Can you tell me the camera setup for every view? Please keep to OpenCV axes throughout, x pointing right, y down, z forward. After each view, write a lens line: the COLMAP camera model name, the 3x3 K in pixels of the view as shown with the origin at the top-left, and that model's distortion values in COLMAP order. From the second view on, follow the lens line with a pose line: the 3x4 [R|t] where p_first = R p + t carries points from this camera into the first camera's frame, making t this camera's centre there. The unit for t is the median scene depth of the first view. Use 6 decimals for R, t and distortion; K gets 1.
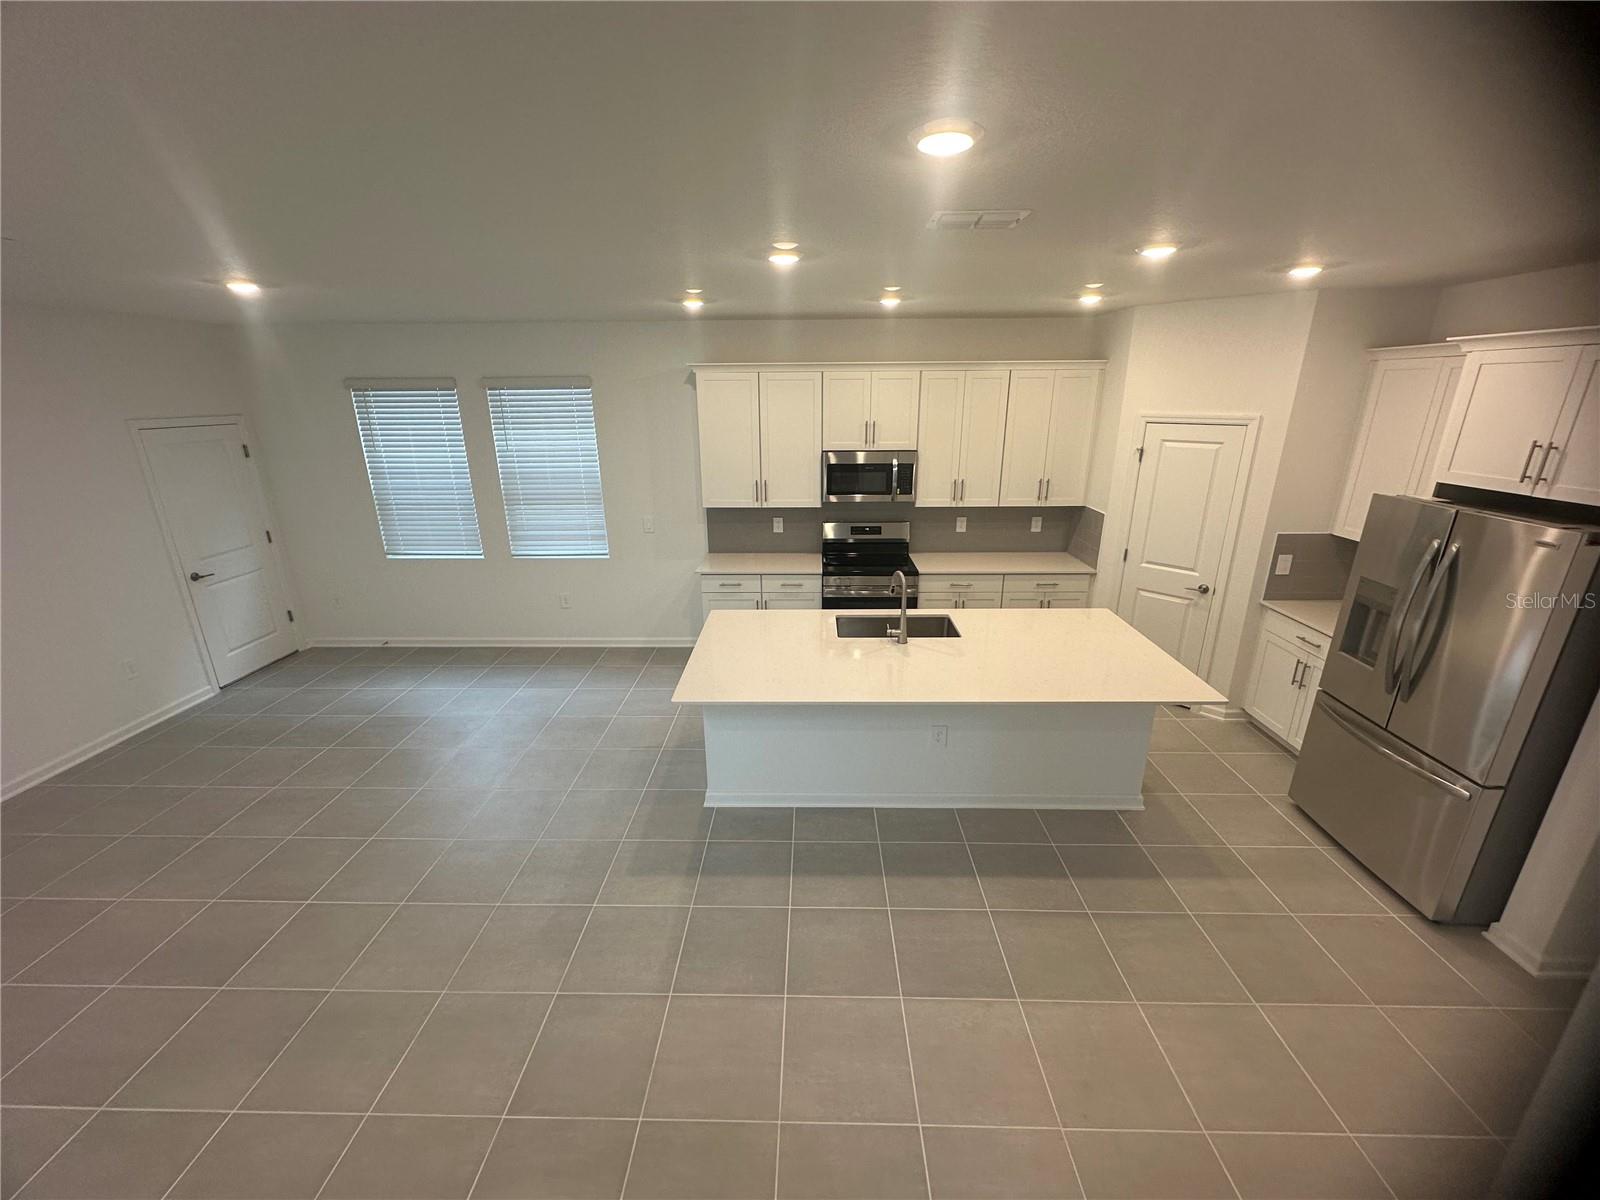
lens RADIAL K [[634.6, 0, 798.9], [0, 634.6, 593.7], [0, 0, 1]] dist [-0.002919, -0.000280]
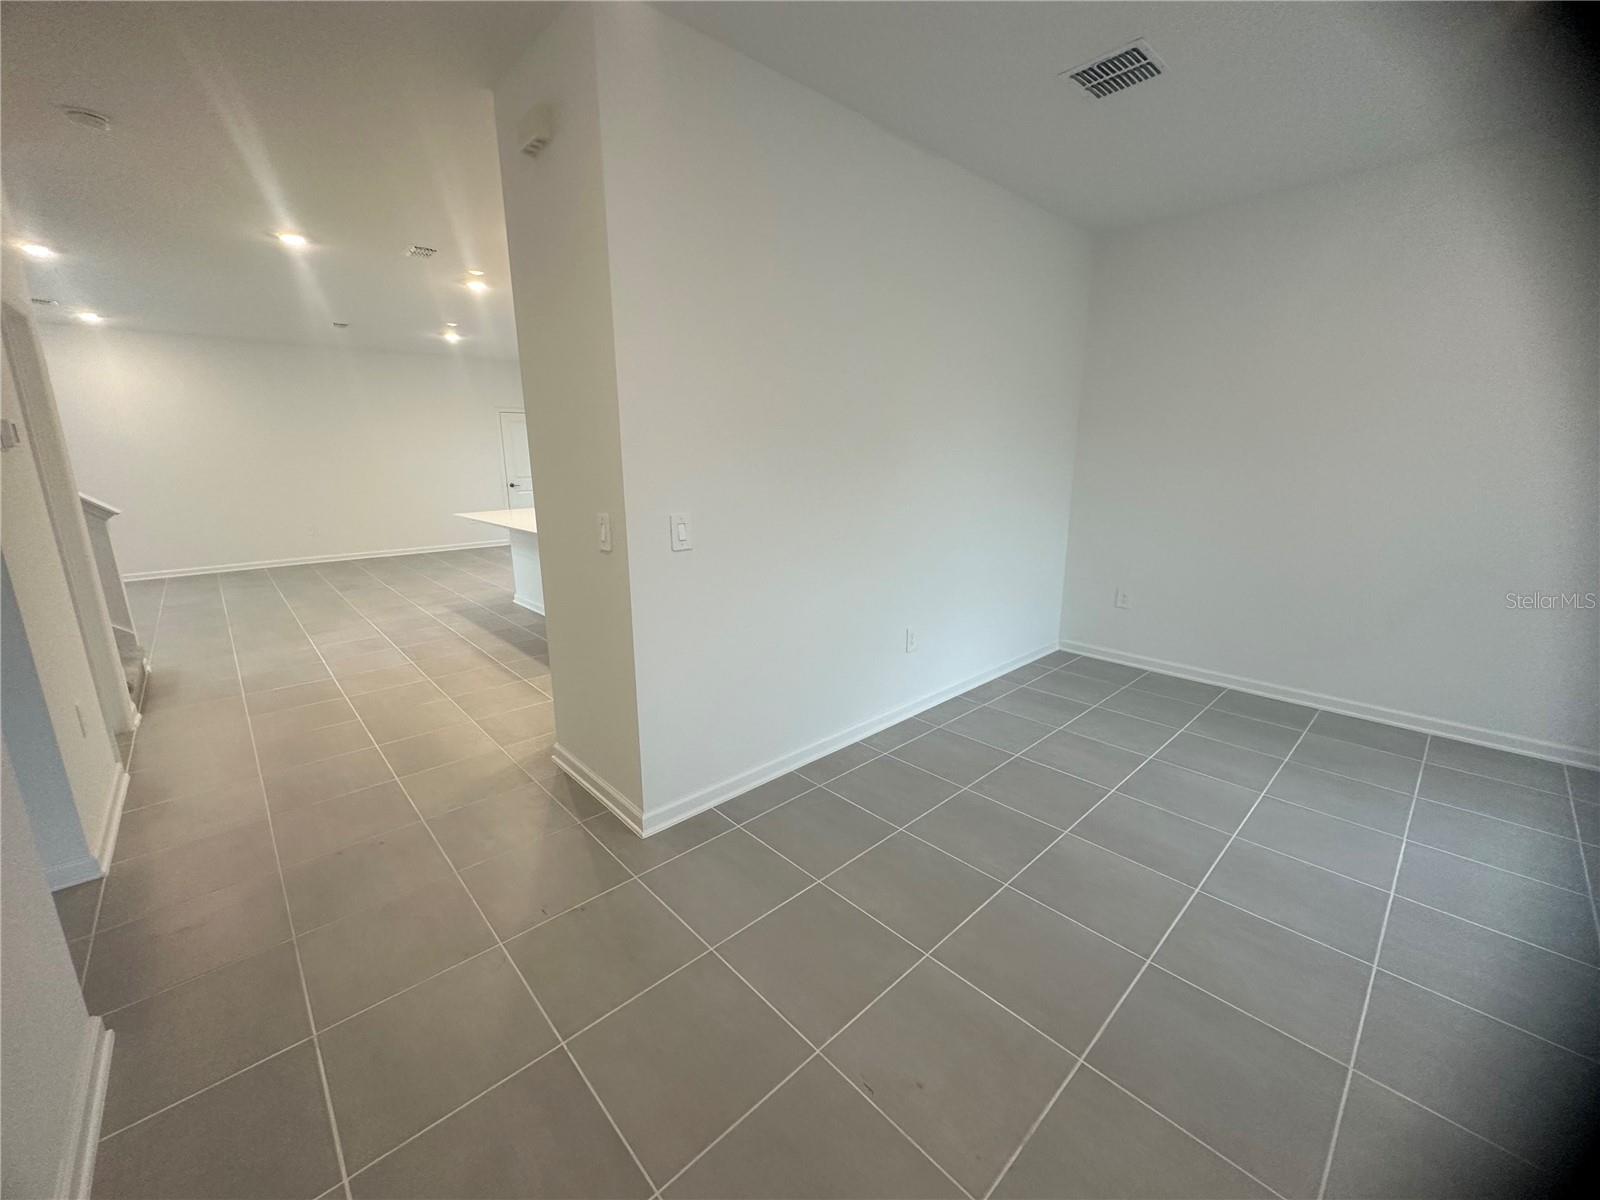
lens RADIAL K [[634.6, 0, 798.9], [0, 634.6, 593.7], [0, 0, 1]] dist [-0.002919, -0.000280]
pose [[0.700441, 0.163331, -0.694770, 1.160590], [-0.221273, 0.975192, 0.006175, 0.095594], [0.678543, 0.149408, 0.719206, 0.205856]]
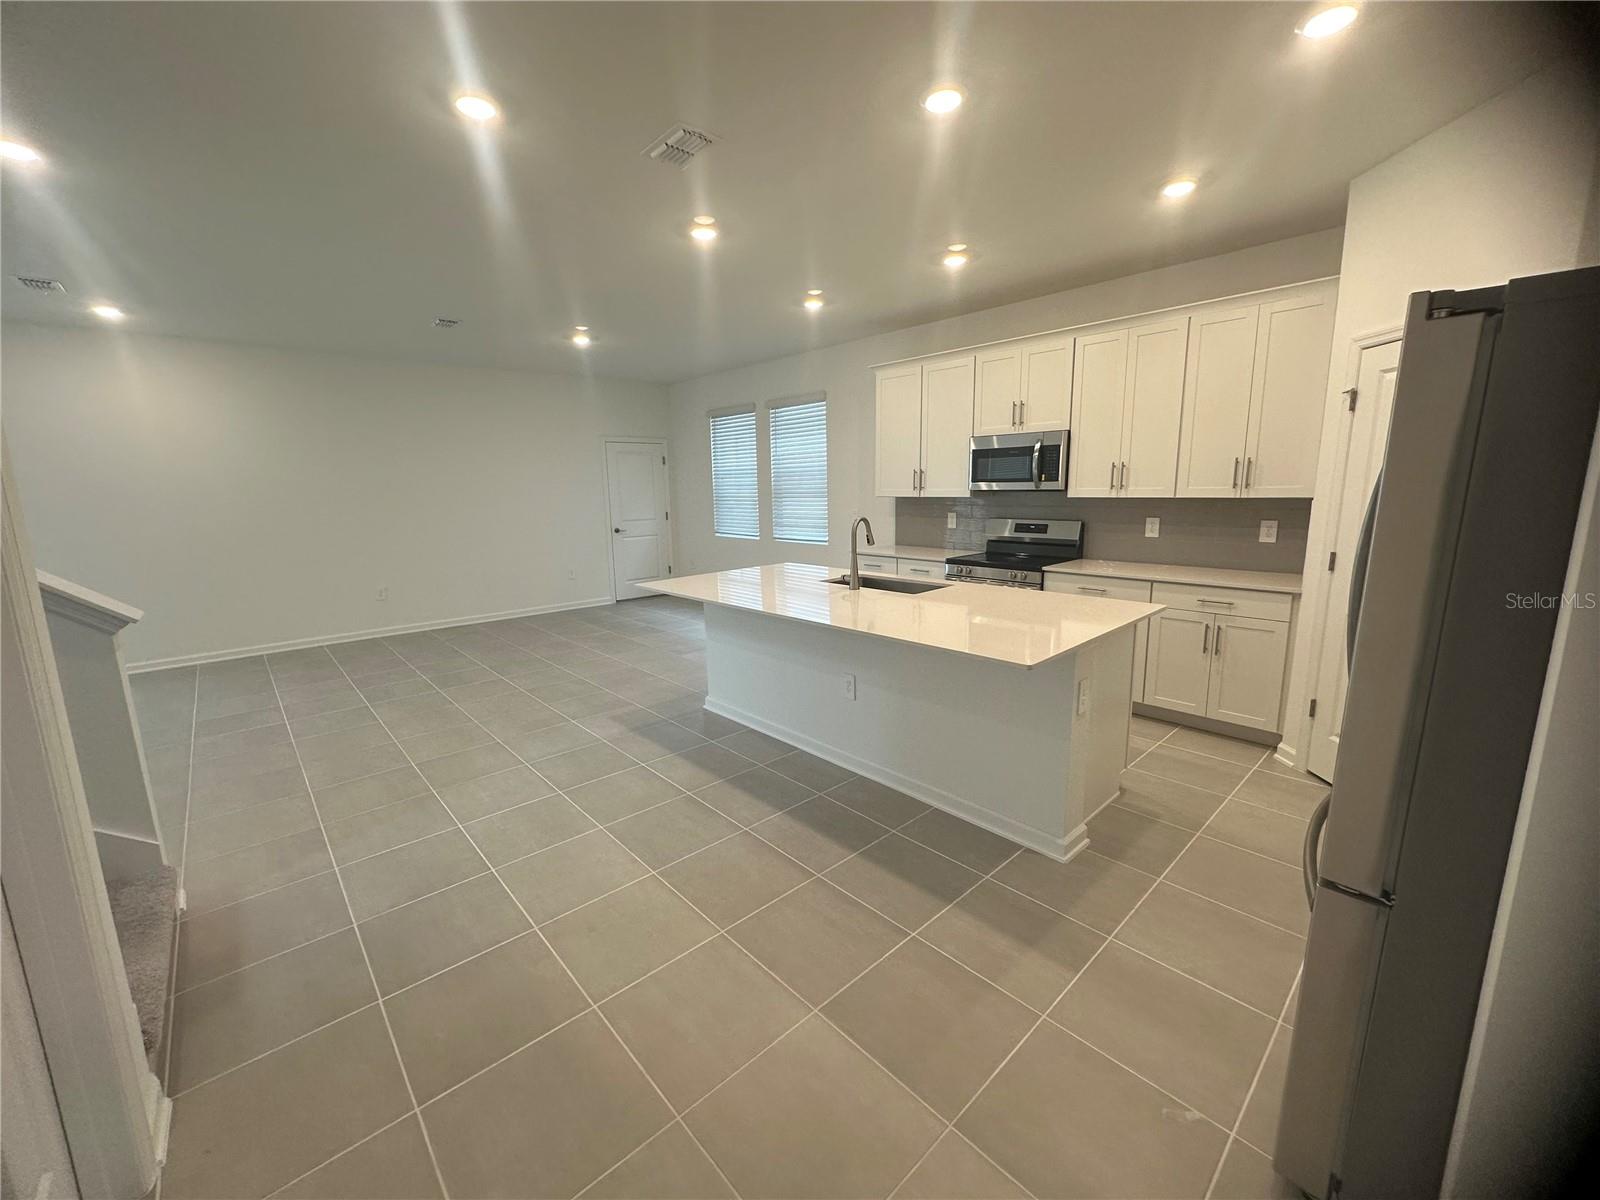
lens RADIAL K [[634.6, 0, 798.9], [0, 634.6, 593.7], [0, 0, 1]] dist [-0.002919, -0.000280]
pose [[0.692029, 0.118016, -0.712157, 0.577325], [-0.206980, 0.977562, -0.039133, 0.100783], [0.691560, 0.174484, 0.700929, 0.188312]]
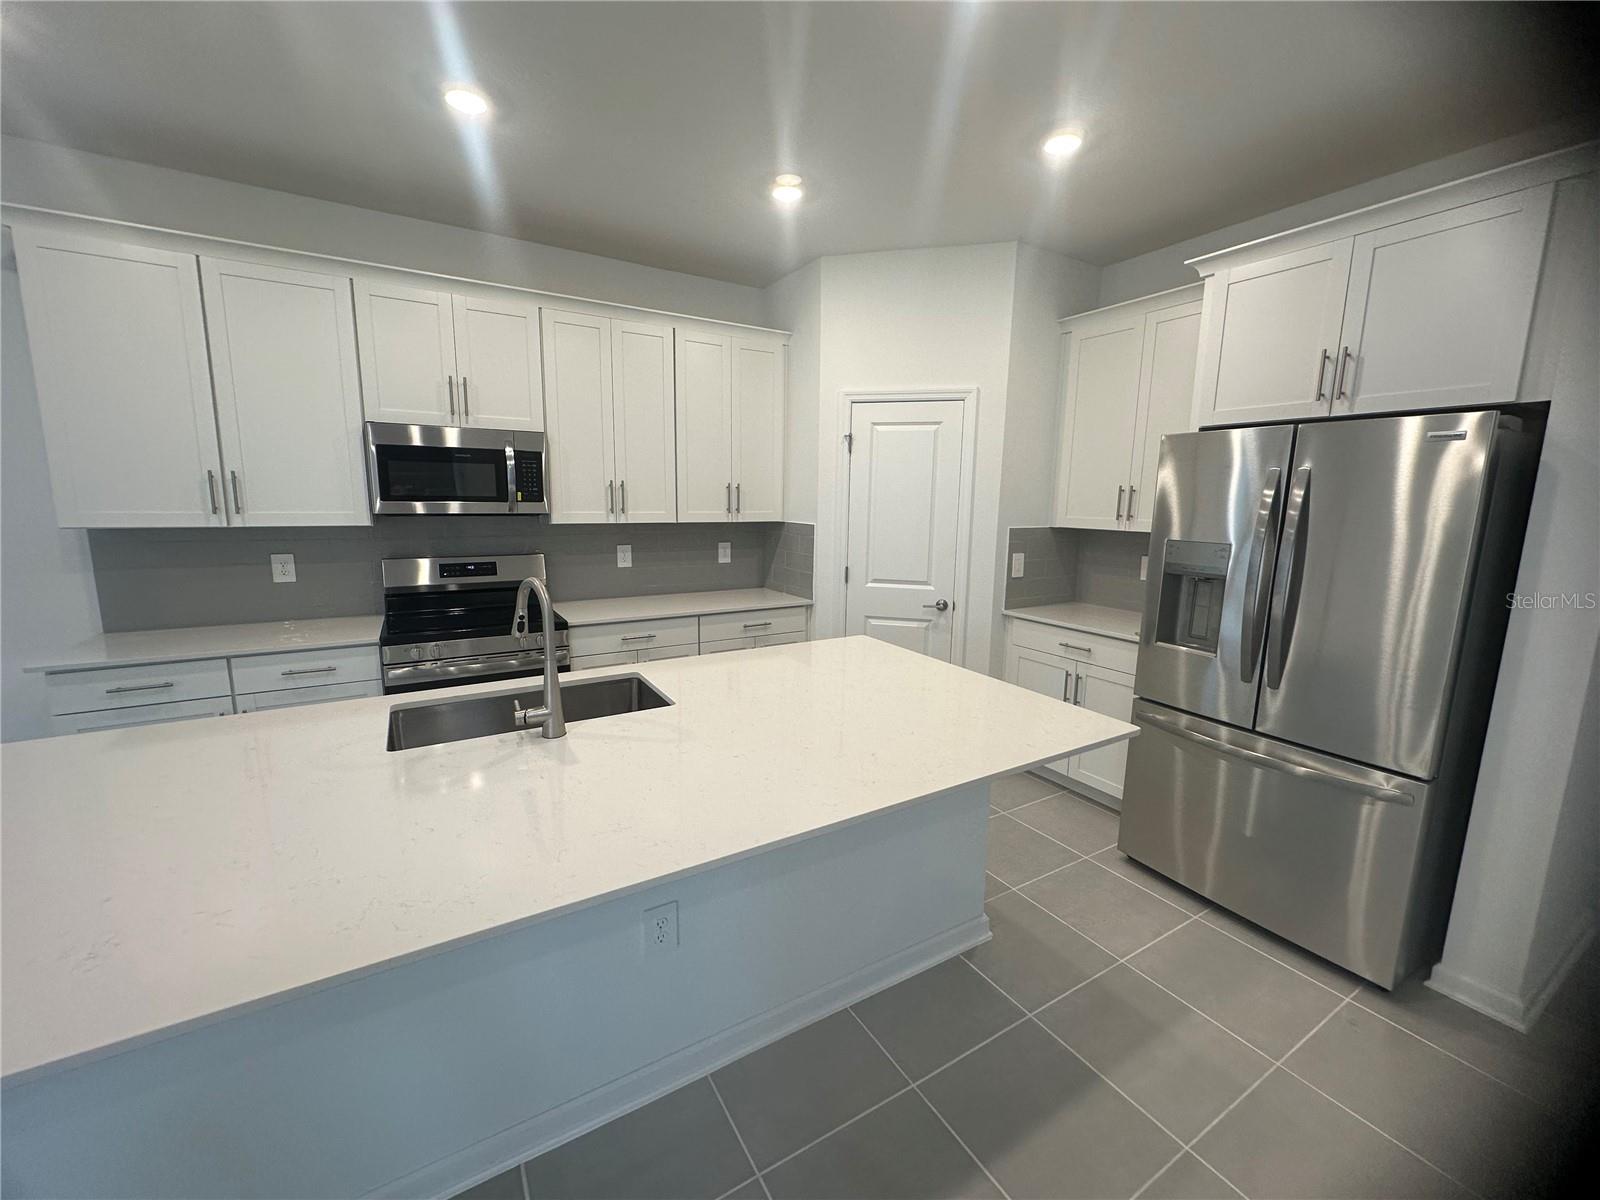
lens RADIAL K [[634.6, 0, 798.9], [0, 634.6, 593.7], [0, 0, 1]] dist [-0.002919, -0.000280]
pose [[0.845751, -0.060599, 0.530126, 0.056039], [0.141564, 0.983408, -0.113435, 0.038919], [-0.514456, 0.170985, 0.840297, 0.373278]]
